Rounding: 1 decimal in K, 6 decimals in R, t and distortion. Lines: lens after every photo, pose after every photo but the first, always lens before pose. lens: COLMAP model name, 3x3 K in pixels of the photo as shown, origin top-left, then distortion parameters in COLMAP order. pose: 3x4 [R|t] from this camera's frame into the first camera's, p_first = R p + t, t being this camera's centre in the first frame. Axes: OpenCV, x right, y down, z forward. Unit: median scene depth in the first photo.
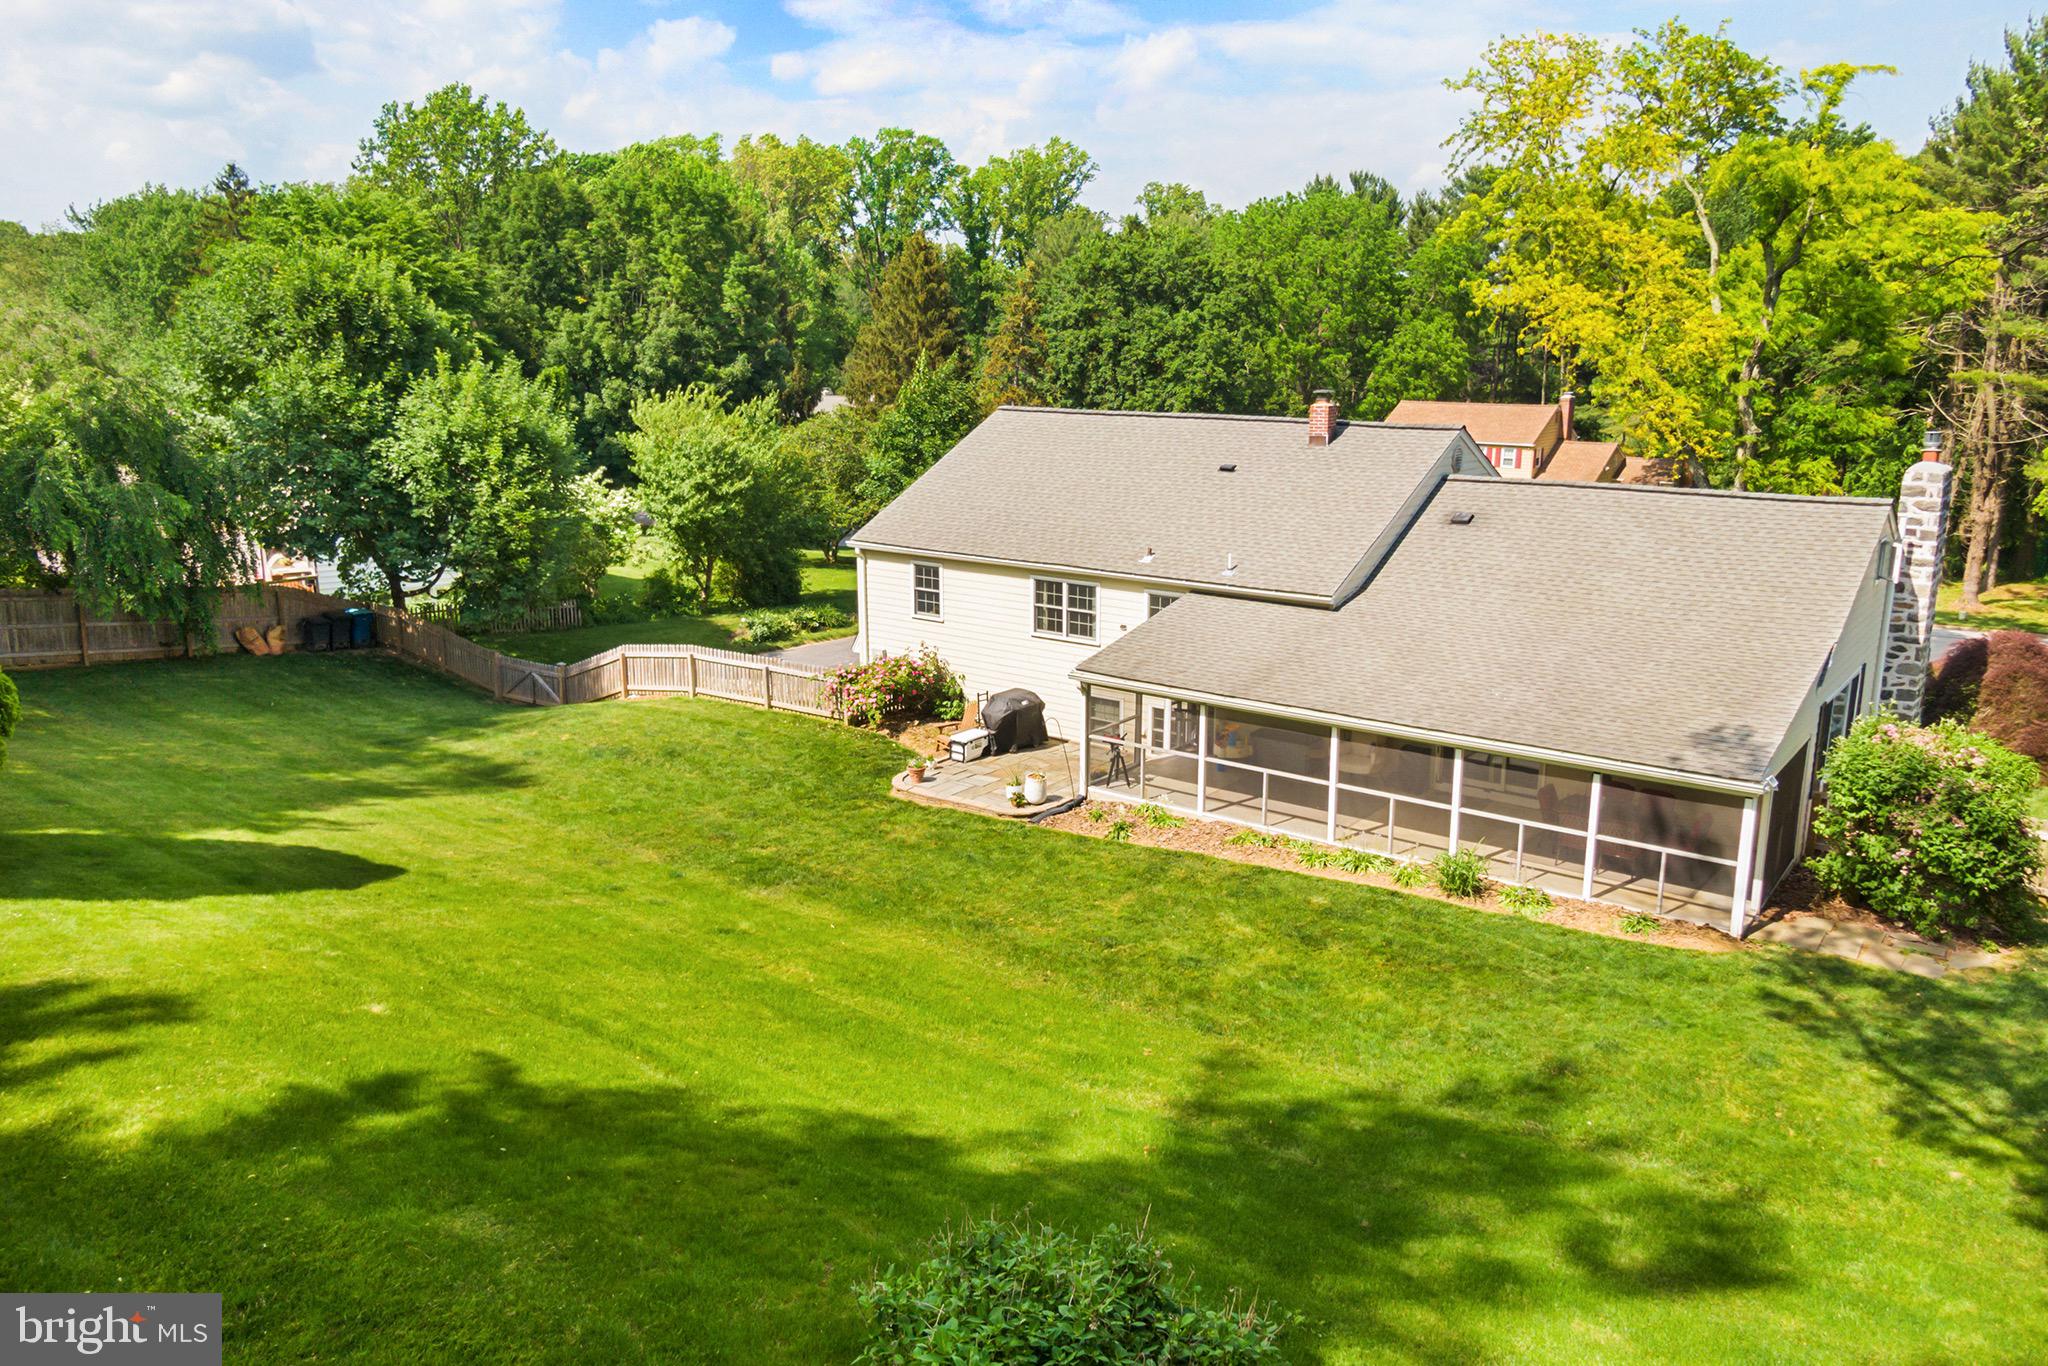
lens RADIAL K [[1491.5, 0, 1032.5], [0, 1491.5, 692.0], [0, 0, 1]] dist [0.013402, -0.023248]
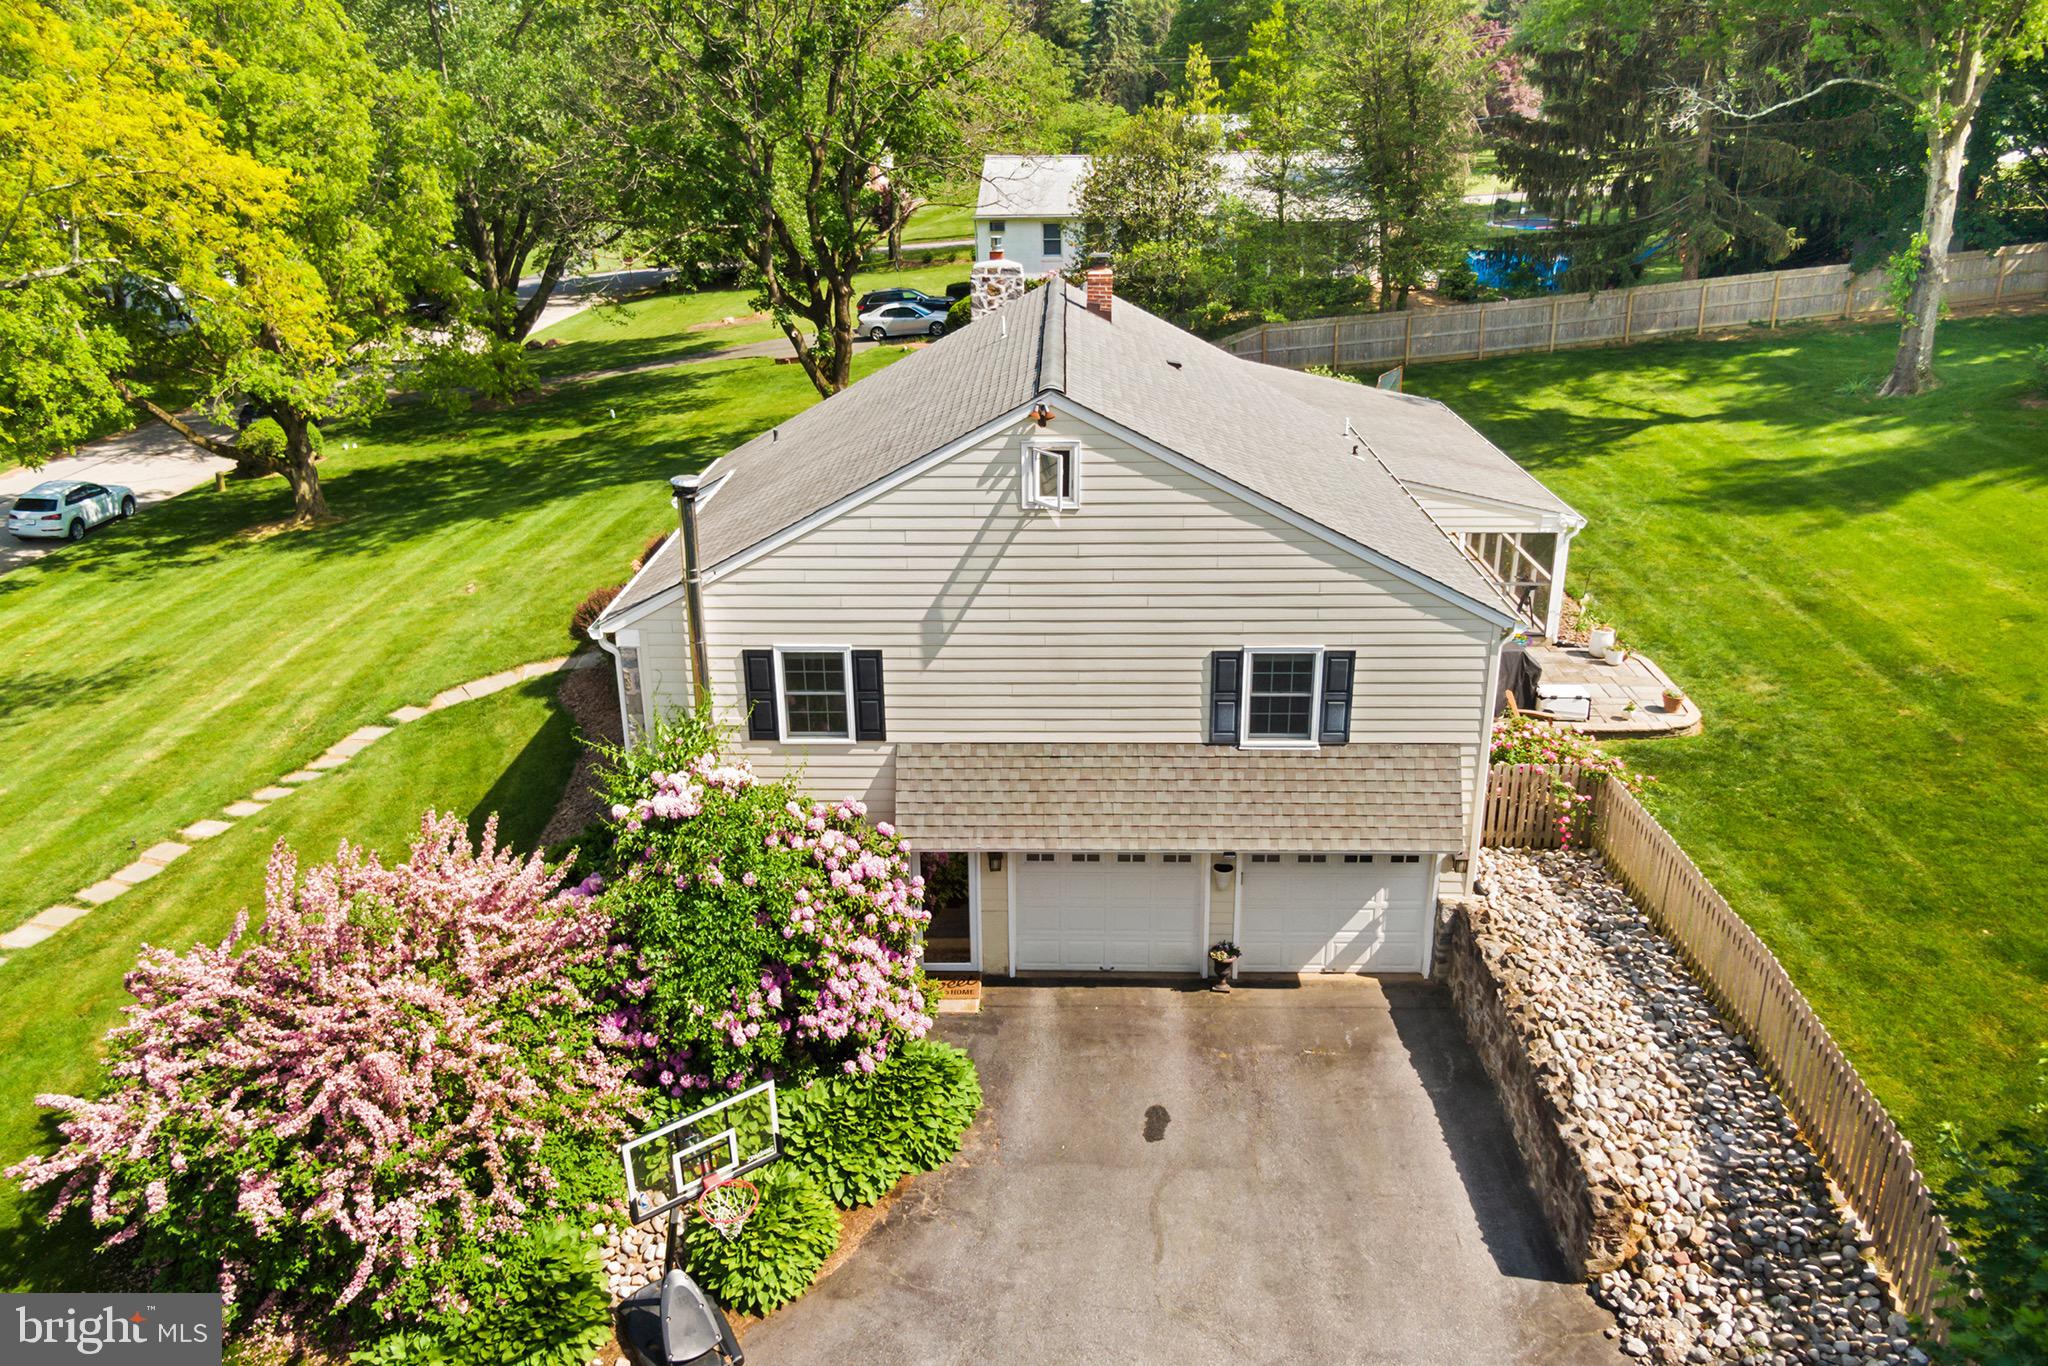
lens RADIAL K [[1491.5, 0, 1030.3], [0, 1491.5, 680.2], [0, 0, 1]] dist [0.013402, -0.023248]
pose [[-0.589360, -0.268491, 0.761950, -0.458580], [0.218386, 0.855096, 0.470233, -0.396064], [-0.777793, 0.443536, -0.445324, 1.504260]]
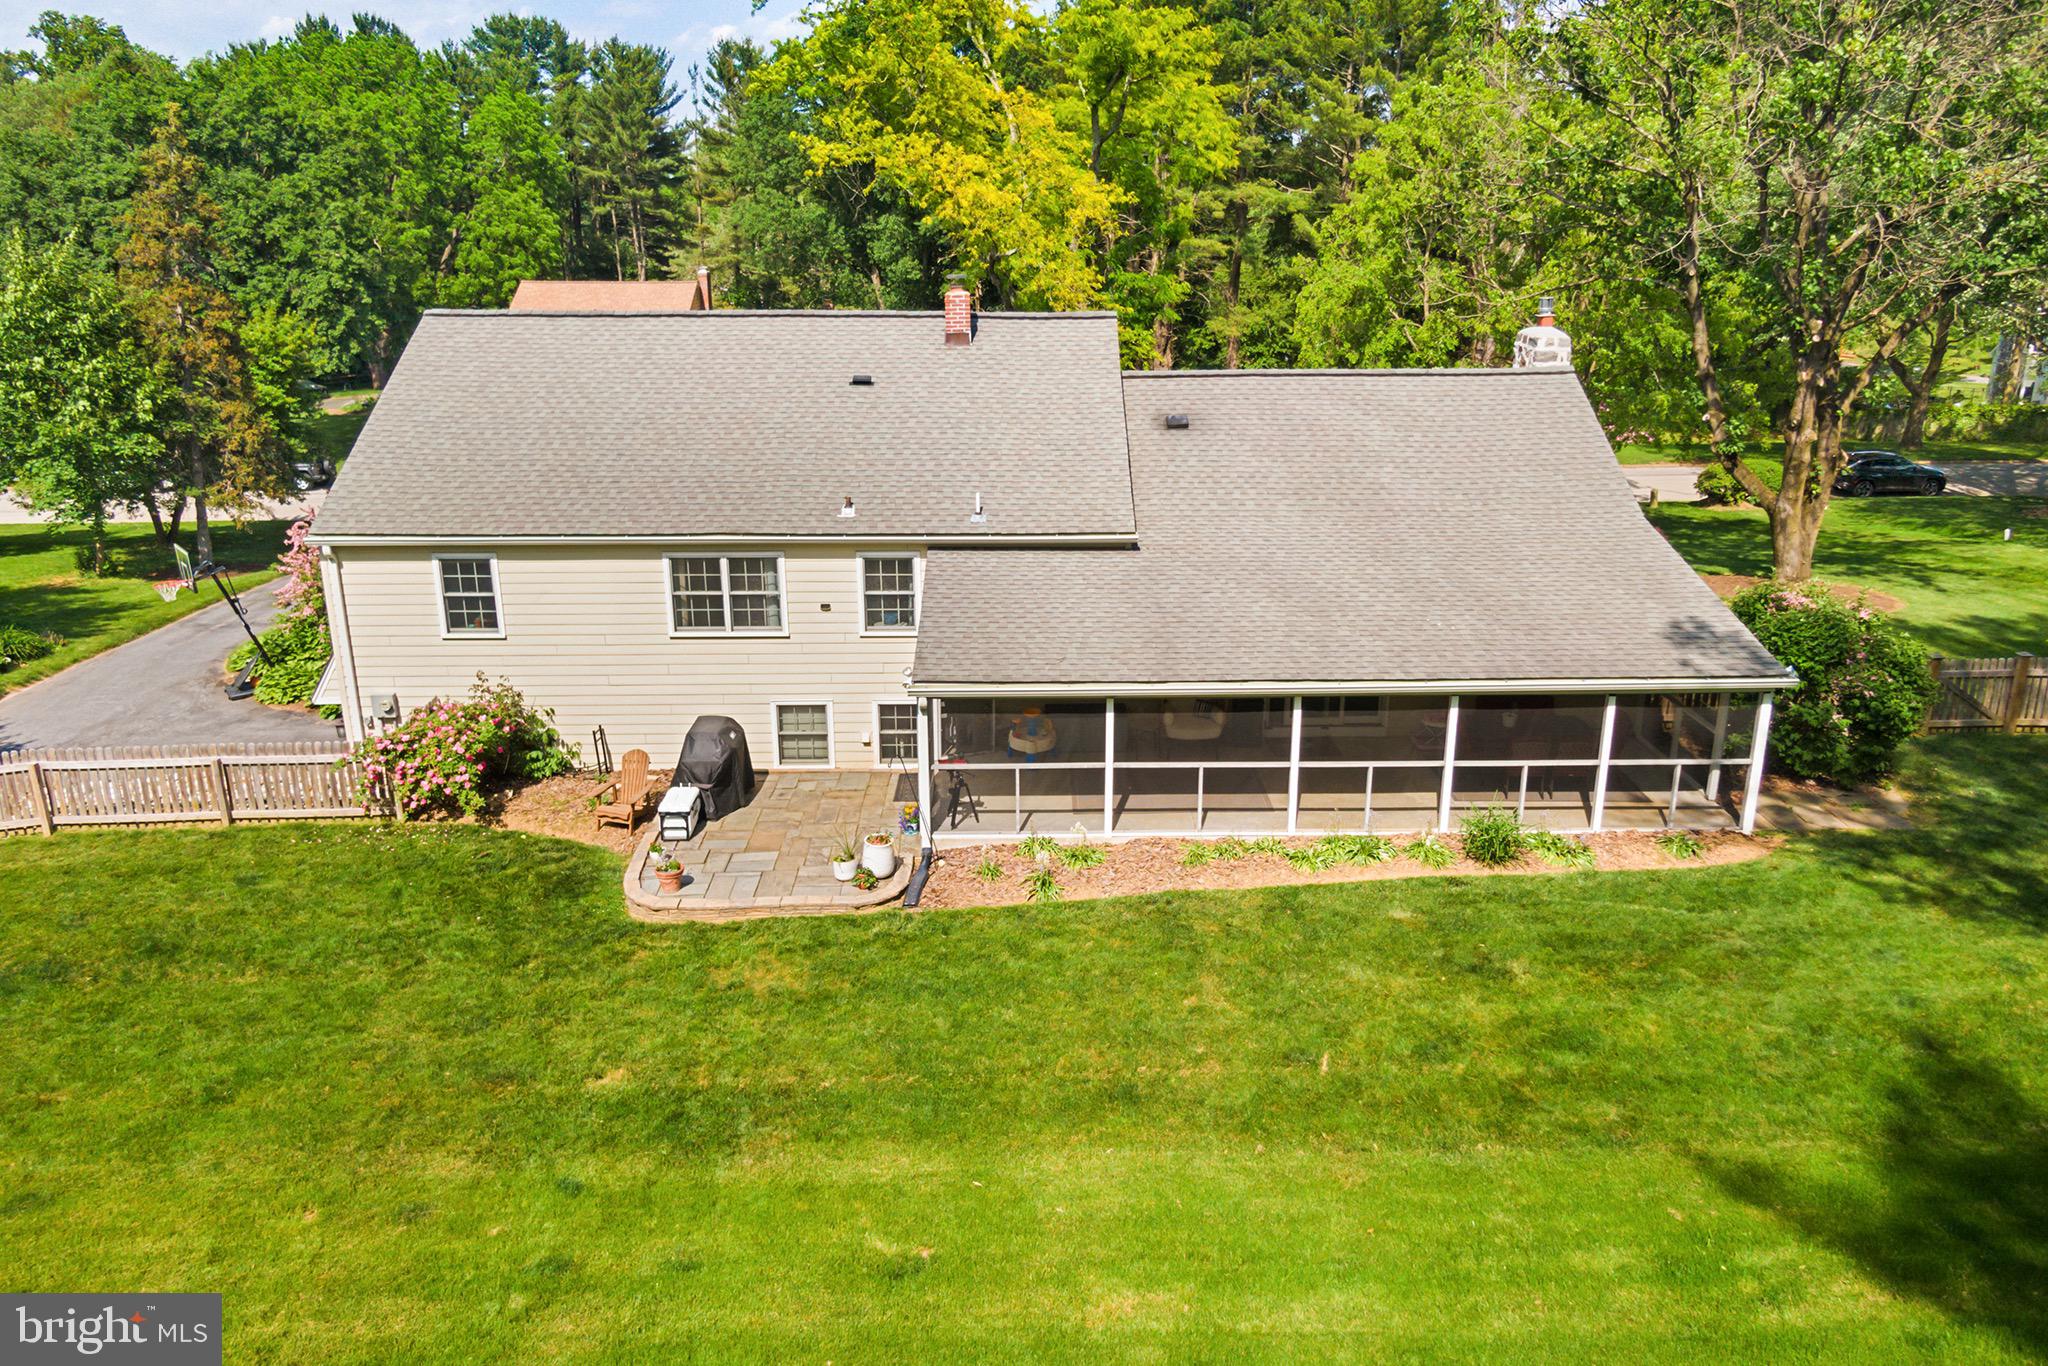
lens RADIAL K [[1491.5, 0, 1022.7], [0, 1491.5, 687.0], [0, 0, 1]] dist [0.013402, -0.023248]
pose [[0.781391, -0.193865, 0.593165, -0.302008], [0.148028, 0.980974, 0.125613, -0.080699], [-0.606231, -0.010348, 0.795221, 0.339766]]
